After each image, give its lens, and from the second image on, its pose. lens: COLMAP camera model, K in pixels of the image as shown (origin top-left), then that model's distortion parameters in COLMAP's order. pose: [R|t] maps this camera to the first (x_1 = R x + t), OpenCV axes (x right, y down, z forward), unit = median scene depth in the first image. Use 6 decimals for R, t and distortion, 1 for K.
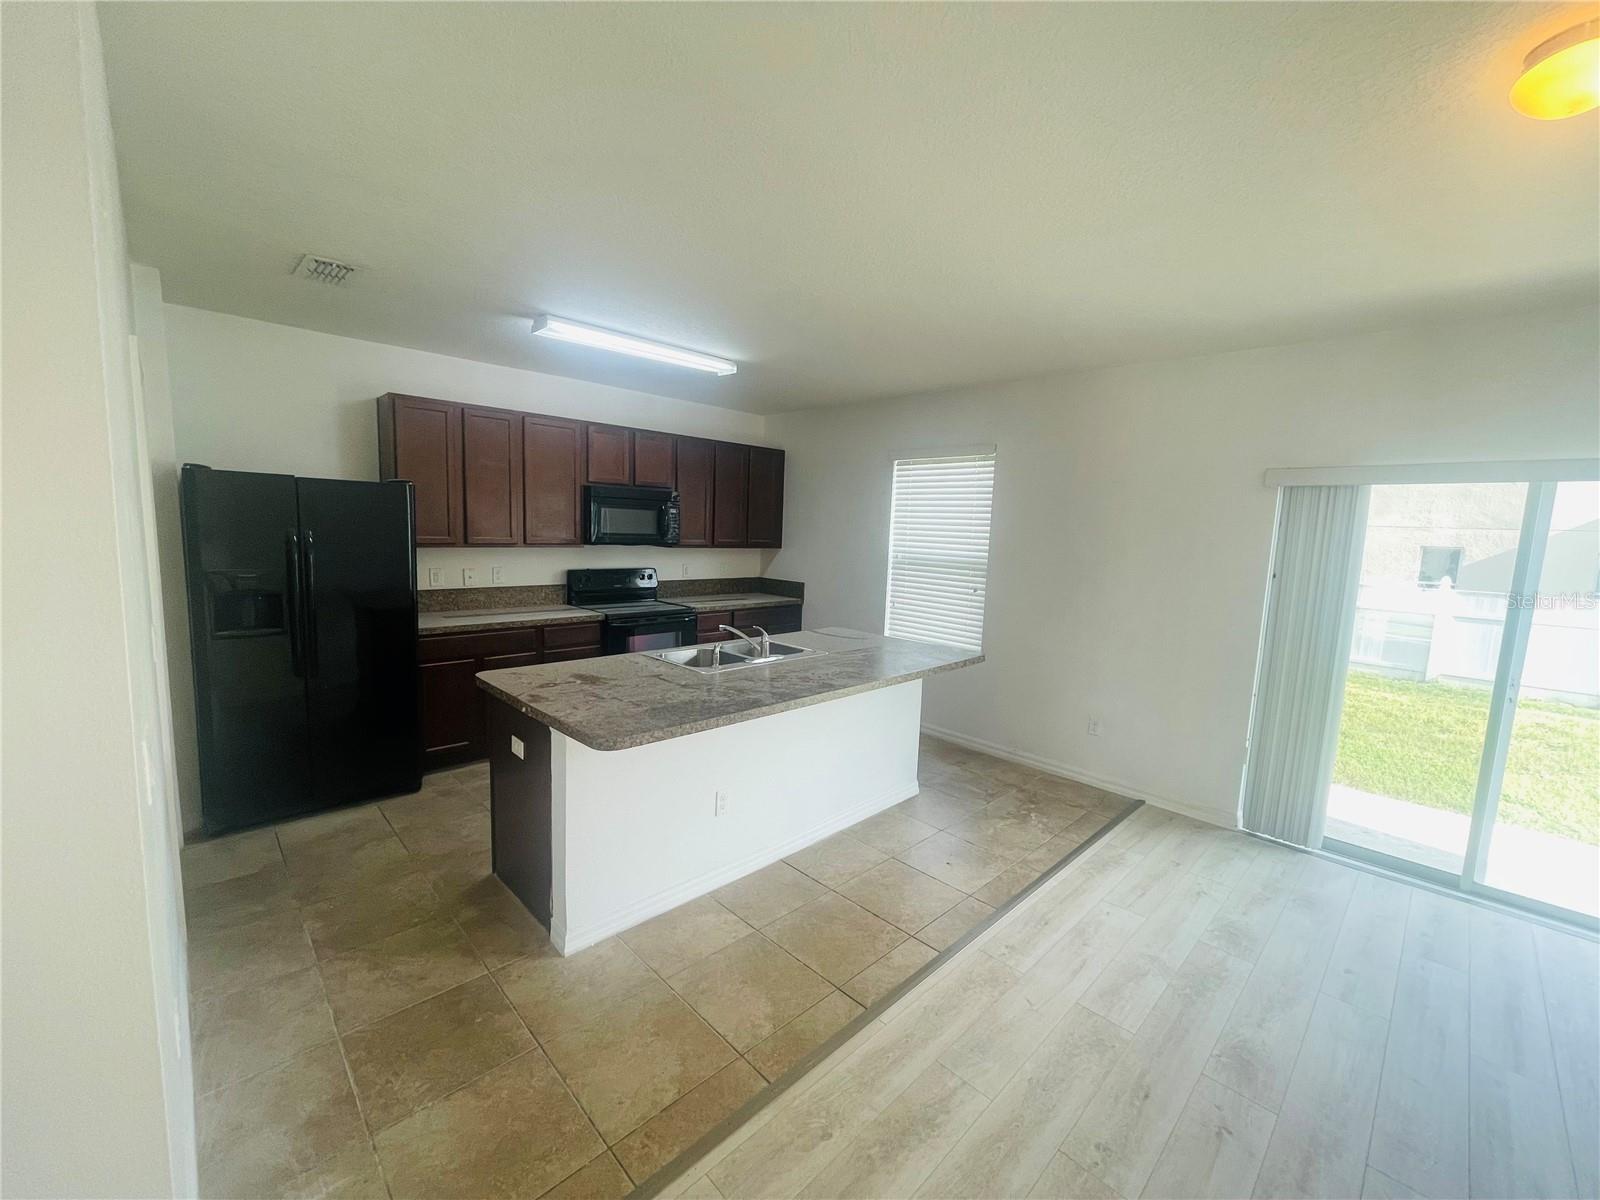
lens RADIAL K [[647.1, 0, 800.0], [0, 647.1, 600.0], [0, 0, 1]] dist [-0.002868, -0.000328]
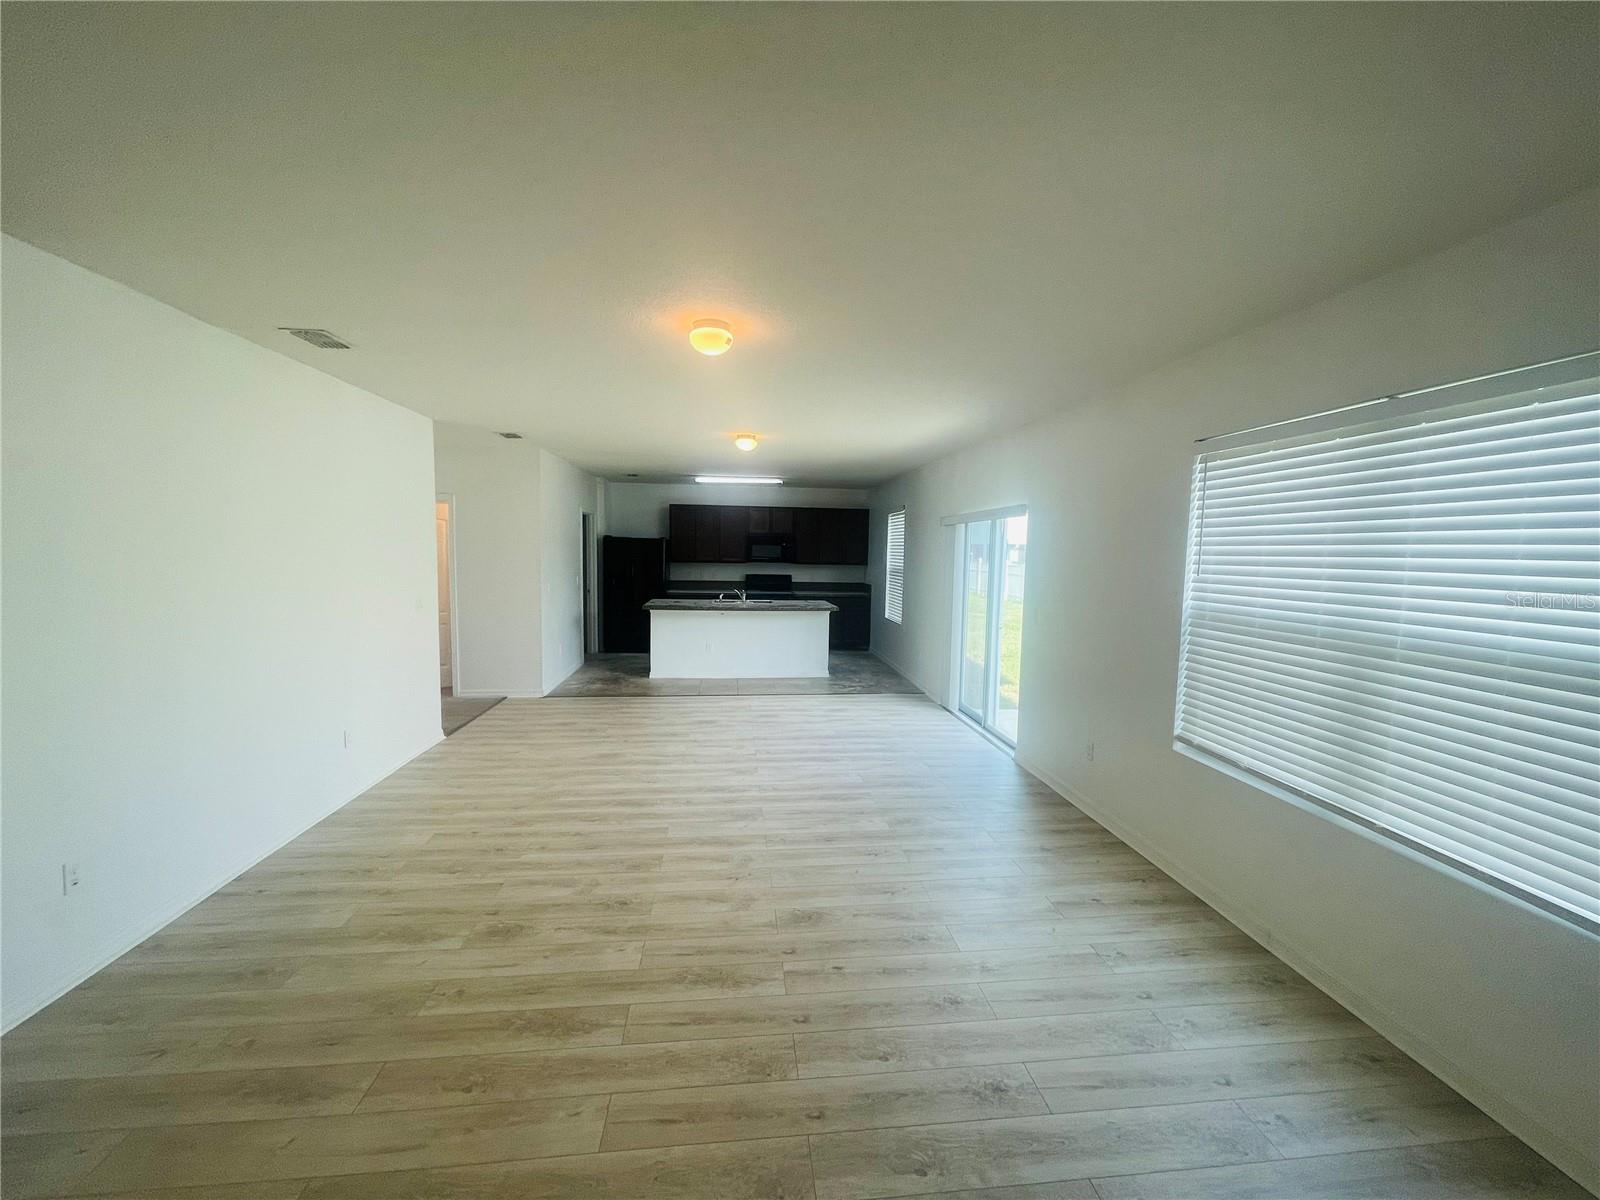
lens RADIAL K [[644.3, 0, 799.5], [0, 644.3, 602.2], [0, 0, 1]] dist [-0.000731, -0.000414]
pose [[0.785928, 0.026622, -0.617744, 1.610932], [-0.058537, 0.997789, -0.031473, 0.147292], [0.615540, 0.060897, 0.785749, -0.820712]]
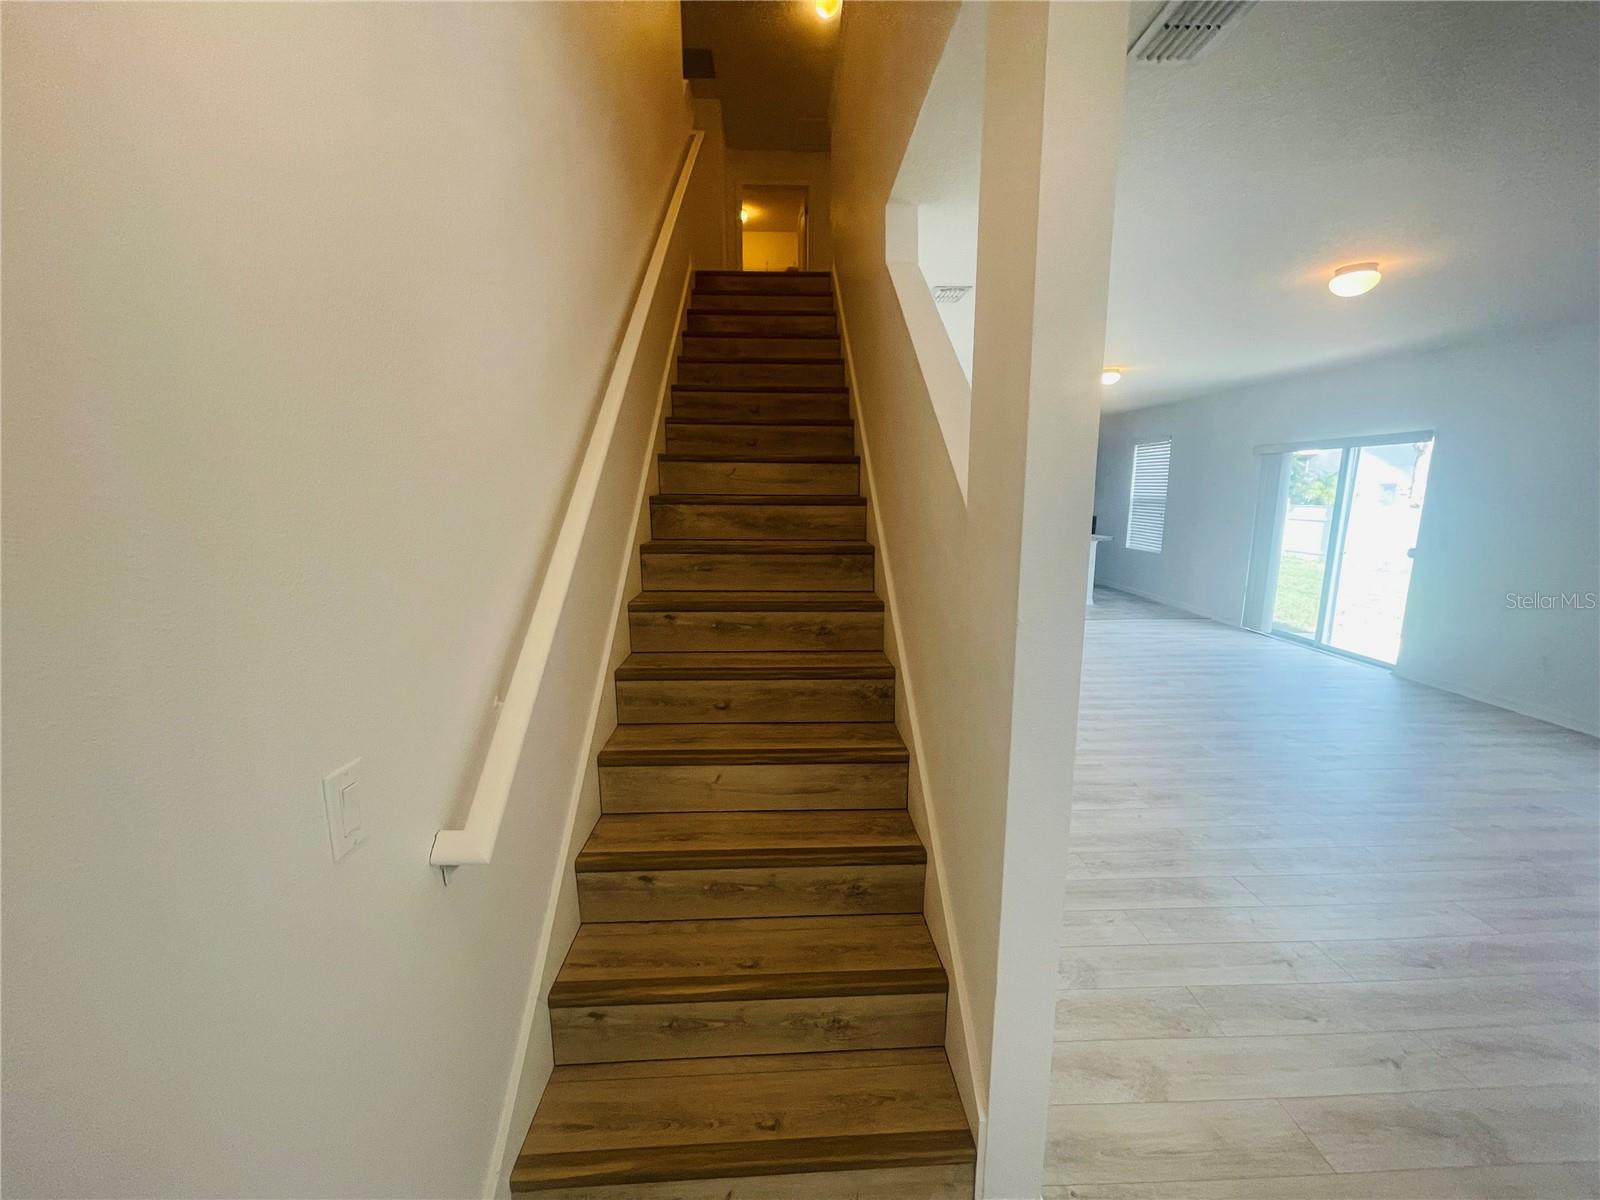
lens RADIAL K [[646.1, 0, 793.8], [0, 646.1, 615.9], [0, 0, 1]] dist [-0.001302, -0.000264]
pose [[0.734345, 0.093660, -0.672284, 1.059408], [-0.044440, 0.994944, 0.090069, 0.212844], [0.677320, -0.036265, 0.734794, -1.499928]]
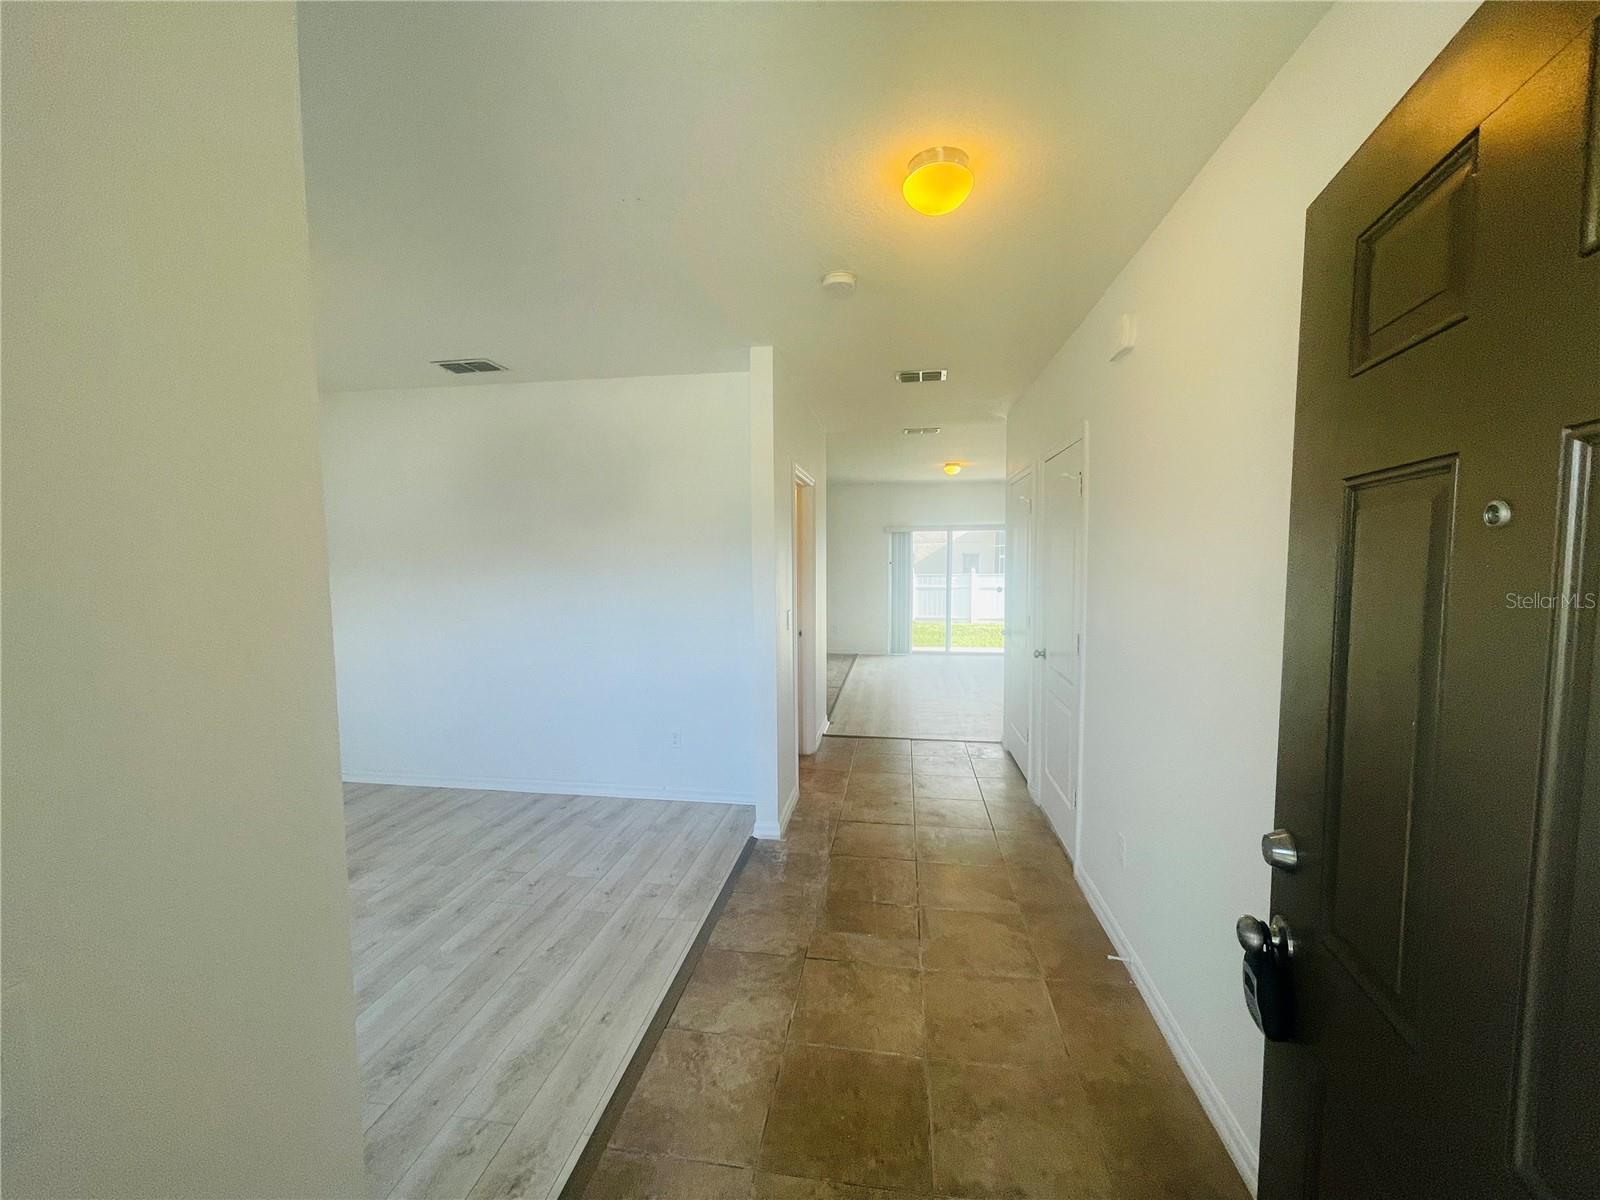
lens RADIAL K [[644.3, 0, 799.5], [0, 644.3, 602.2], [0, 0, 1]] dist [-0.000731, -0.000414]
pose [[0.799938, -0.079568, 0.594785, -1.334299], [0.102669, 0.994703, -0.005013, 0.110757], [-0.591235, 0.065076, 0.803869, -1.073788]]
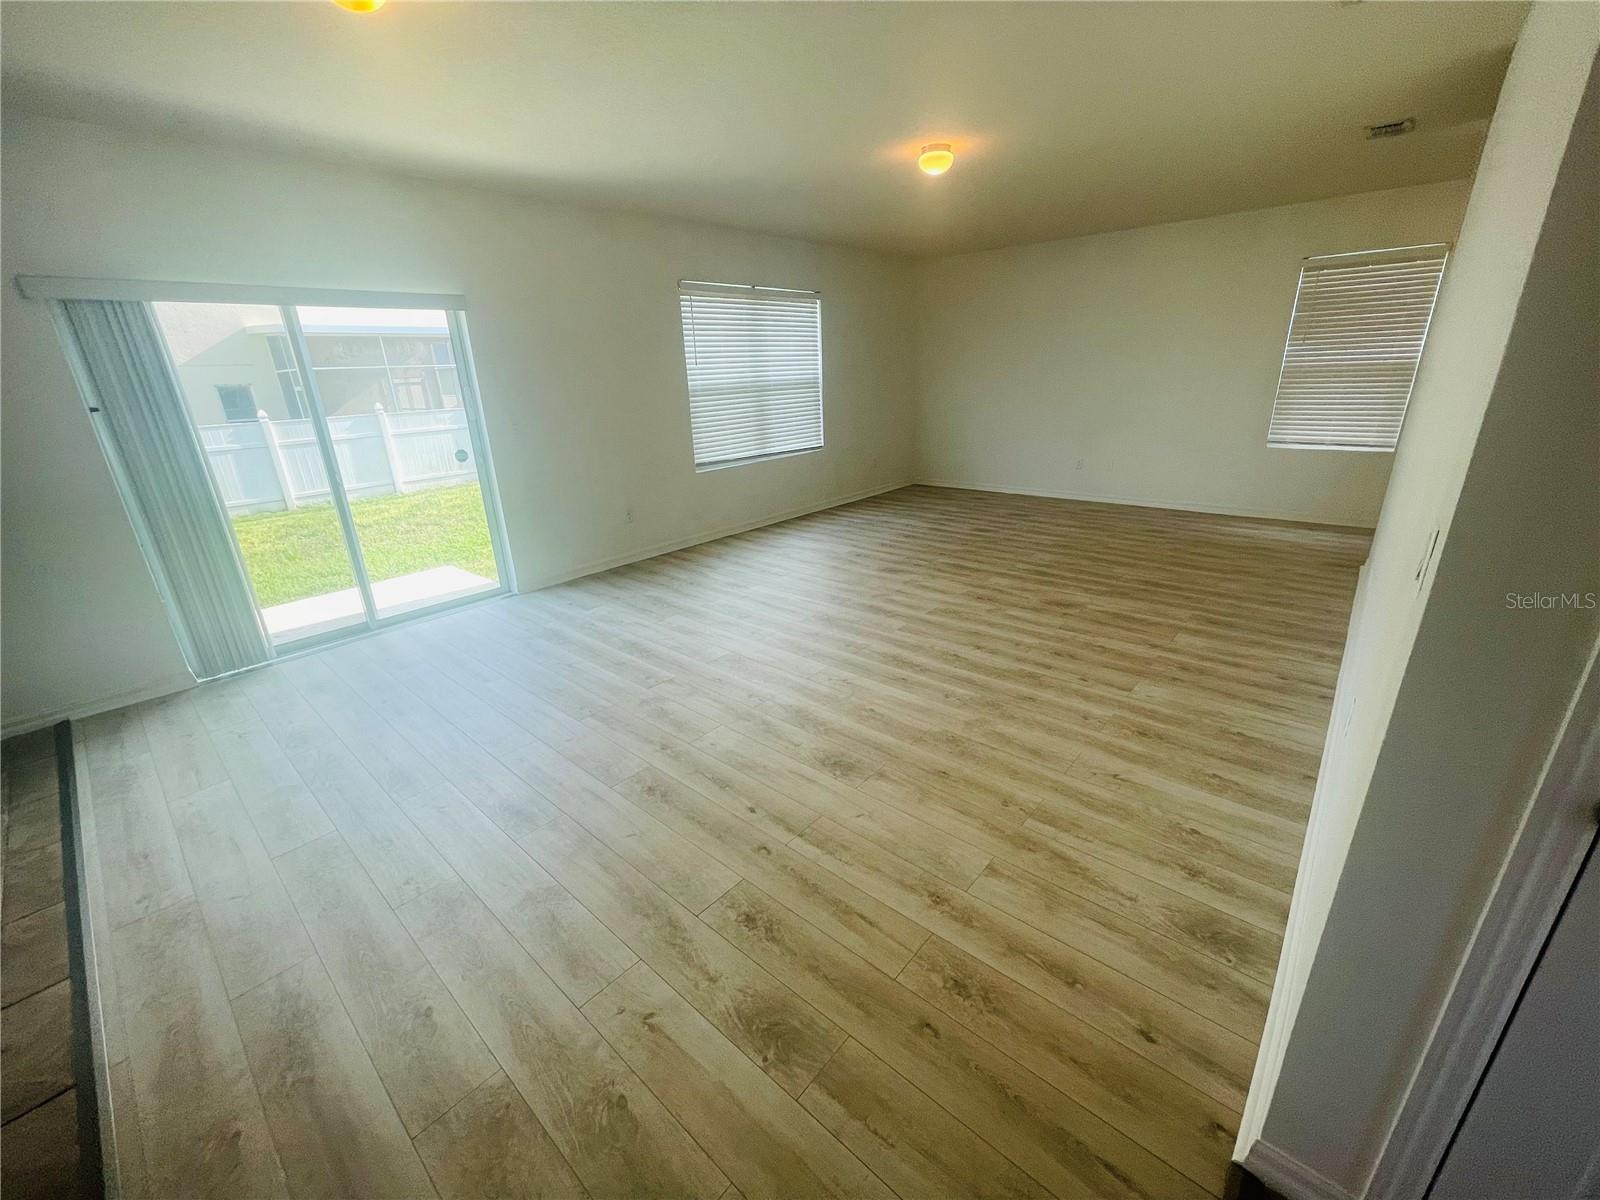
lens RADIAL K [[644.3, 0, 799.5], [0, 644.3, 602.2], [0, 0, 1]] dist [-0.000731, -0.000414]
pose [[-0.073319, -0.371904, 0.925371, -0.251600], [0.150516, 0.913114, 0.378904, 0.014821], [-0.985885, 0.167064, -0.010971, 0.106347]]
